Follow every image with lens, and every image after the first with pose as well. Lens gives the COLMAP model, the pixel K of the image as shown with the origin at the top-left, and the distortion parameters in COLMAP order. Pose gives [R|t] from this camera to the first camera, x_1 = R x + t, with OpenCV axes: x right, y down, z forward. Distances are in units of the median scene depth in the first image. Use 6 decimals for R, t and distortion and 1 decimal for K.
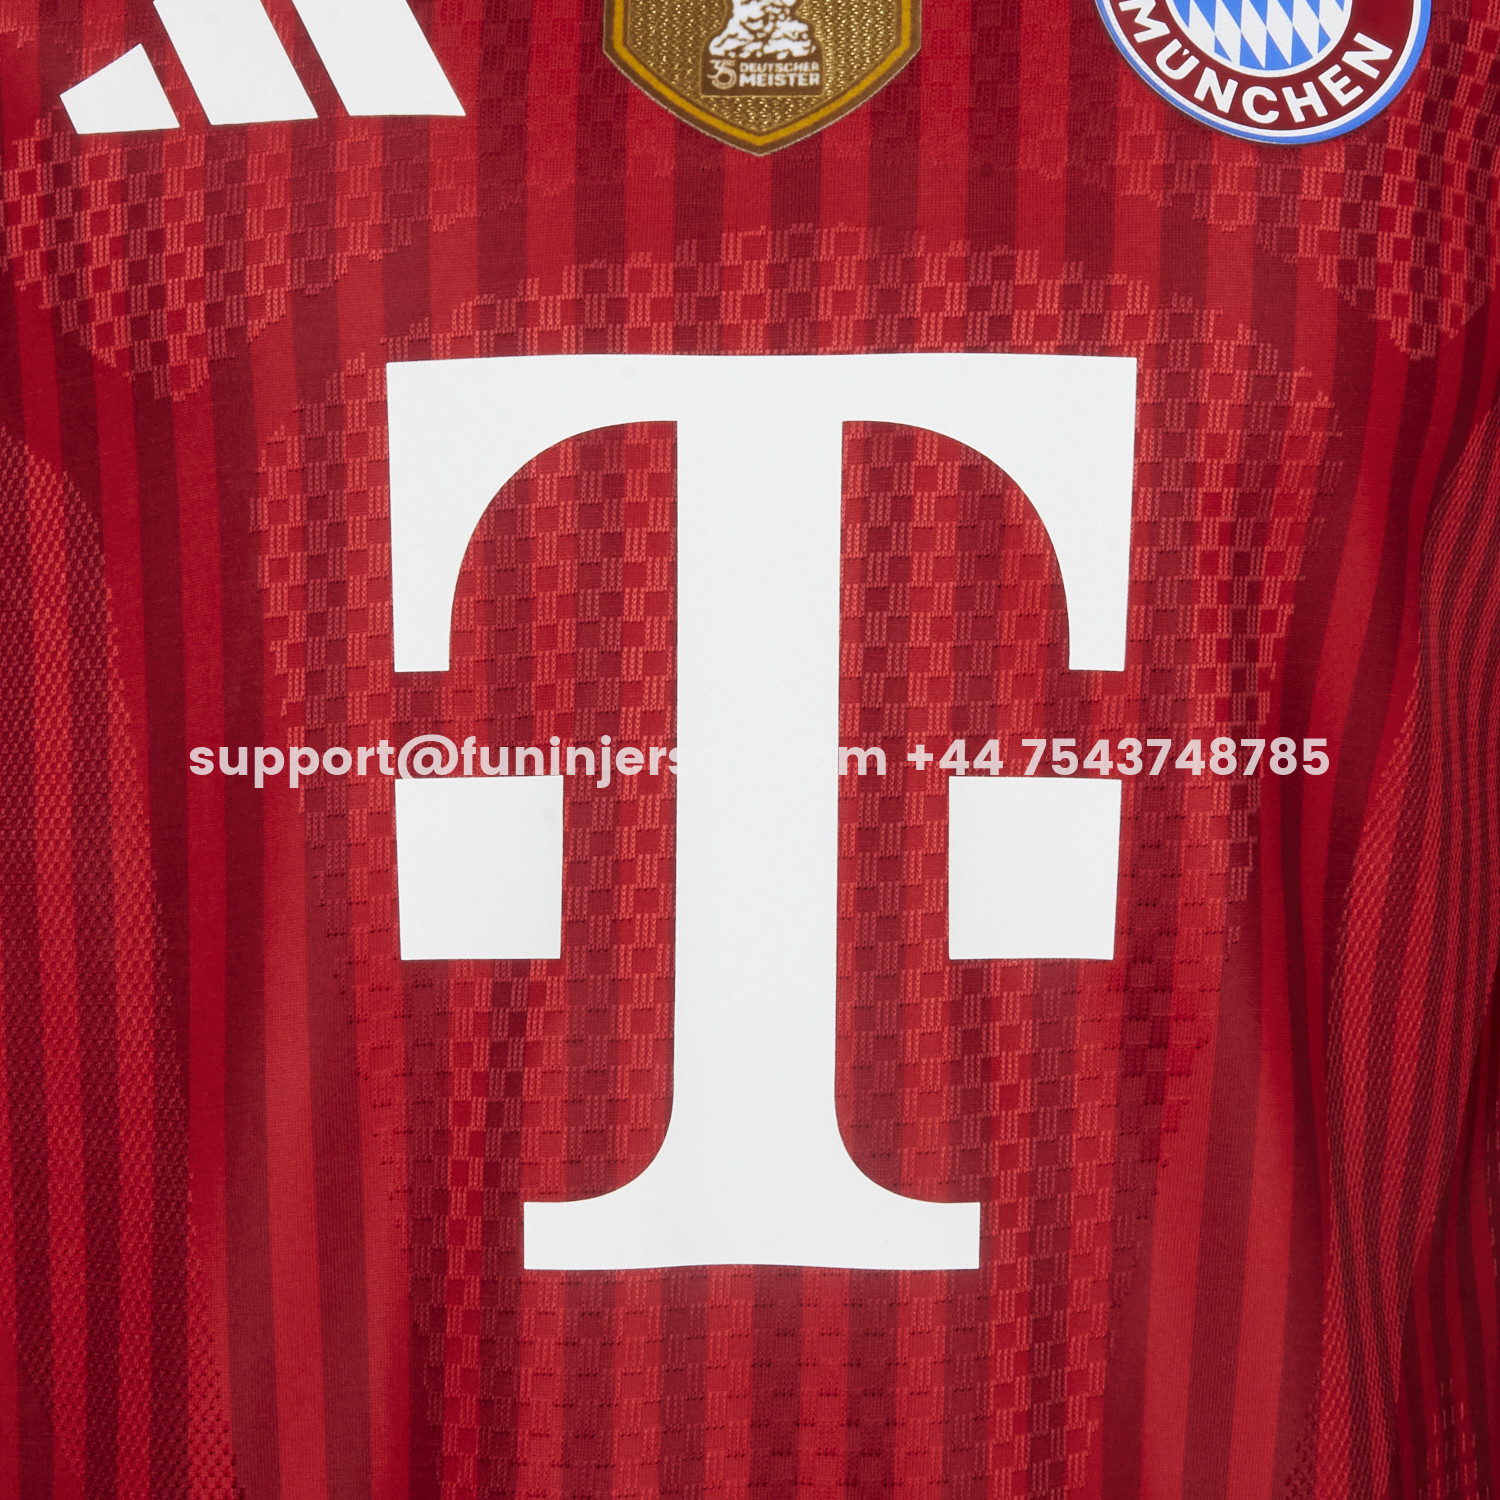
lens RADIAL K [[3169.4, 0, 749.3], [0, 3169.4, 892.6], [0, 0, 1]] dist [-0.016148, -0.173785]
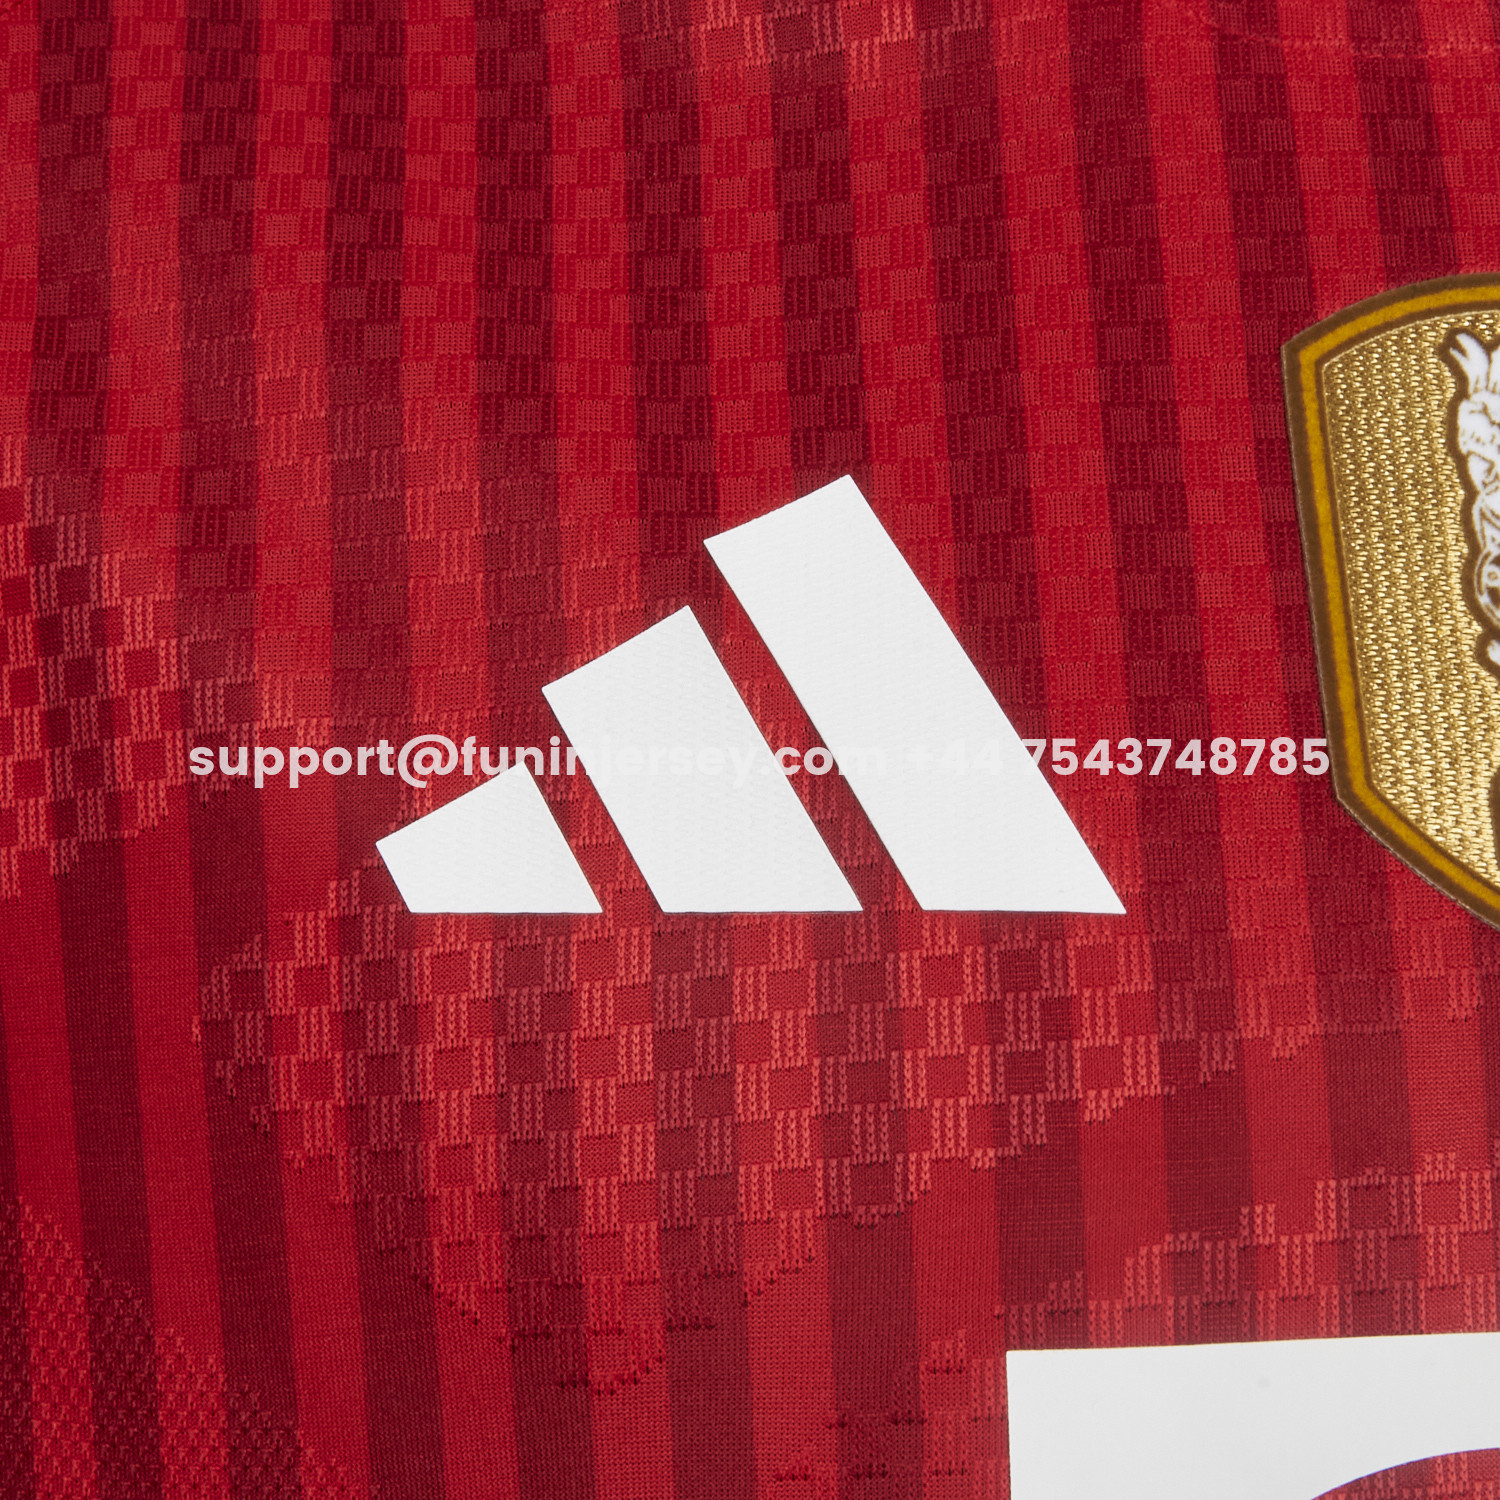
lens RADIAL K [[2731.5, 0, 750.0], [0, 2731.5, 750.0], [0, 0, 1]] dist [-0.021456, -0.154631]
pose [[0.990492, -0.000225, 0.137573, -0.227021], [0.015116, 0.994122, -0.107207, -0.222011], [-0.136740, 0.108267, 0.984673, 0.508886]]
